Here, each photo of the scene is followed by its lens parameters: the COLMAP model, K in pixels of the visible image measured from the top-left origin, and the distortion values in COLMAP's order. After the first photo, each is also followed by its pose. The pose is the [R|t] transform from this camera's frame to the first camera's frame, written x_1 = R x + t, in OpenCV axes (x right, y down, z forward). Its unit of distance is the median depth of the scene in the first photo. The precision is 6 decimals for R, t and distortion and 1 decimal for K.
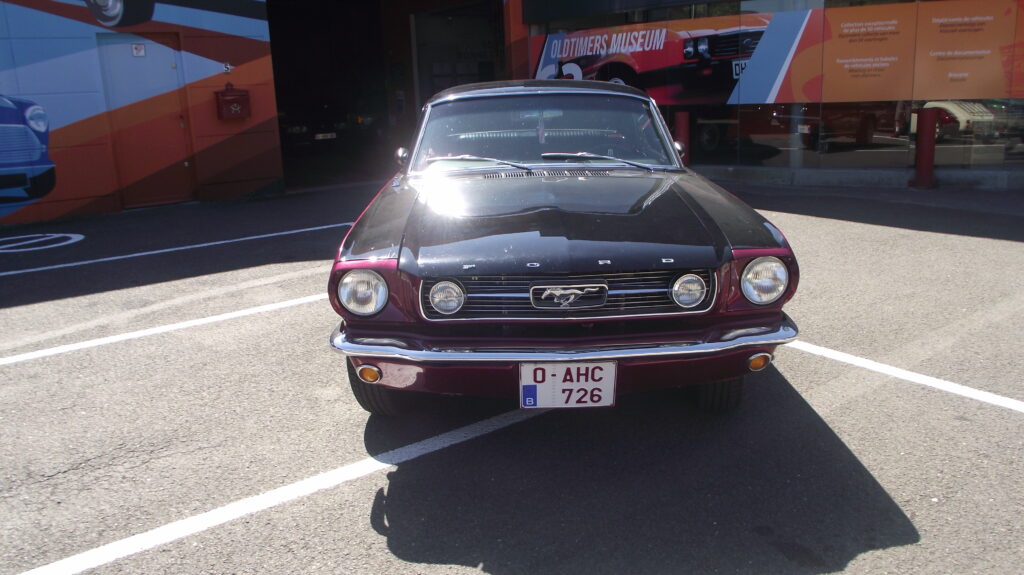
lens RADIAL K [[848.7, 0, 542.4], [0, 848.7, 290.0], [0, 0, 1]] dist [-0.087502, 0.065414]
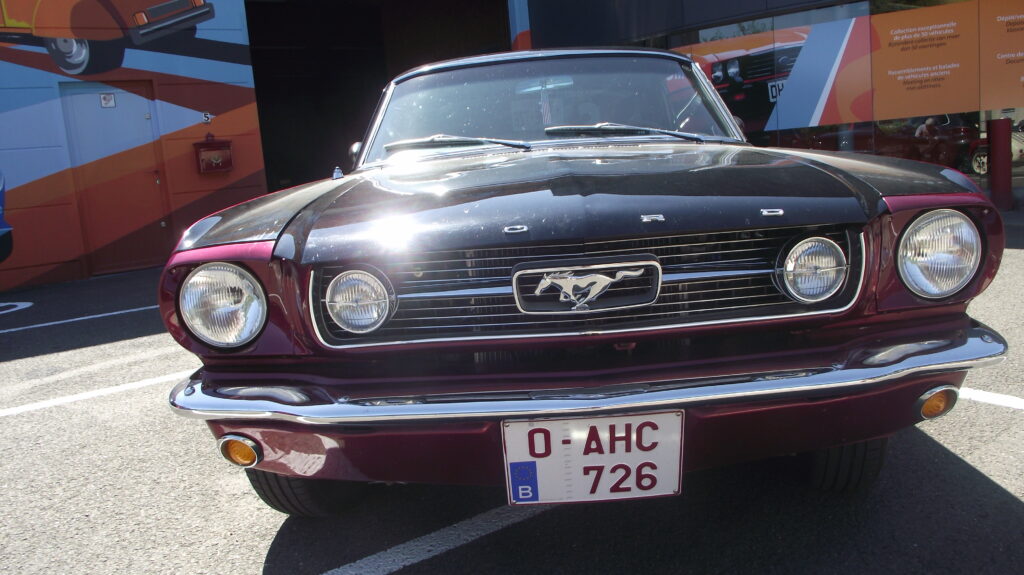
lens RADIAL K [[848.7, 0, 542.4], [0, 848.7, 290.0], [0, 0, 1]] dist [-0.087502, 0.065414]
pose [[0.998629, -0.042879, -0.030039, 0.017267], [0.040135, 0.995430, -0.086648, 0.047466], [0.033617, 0.085323, 0.995786, 0.429221]]
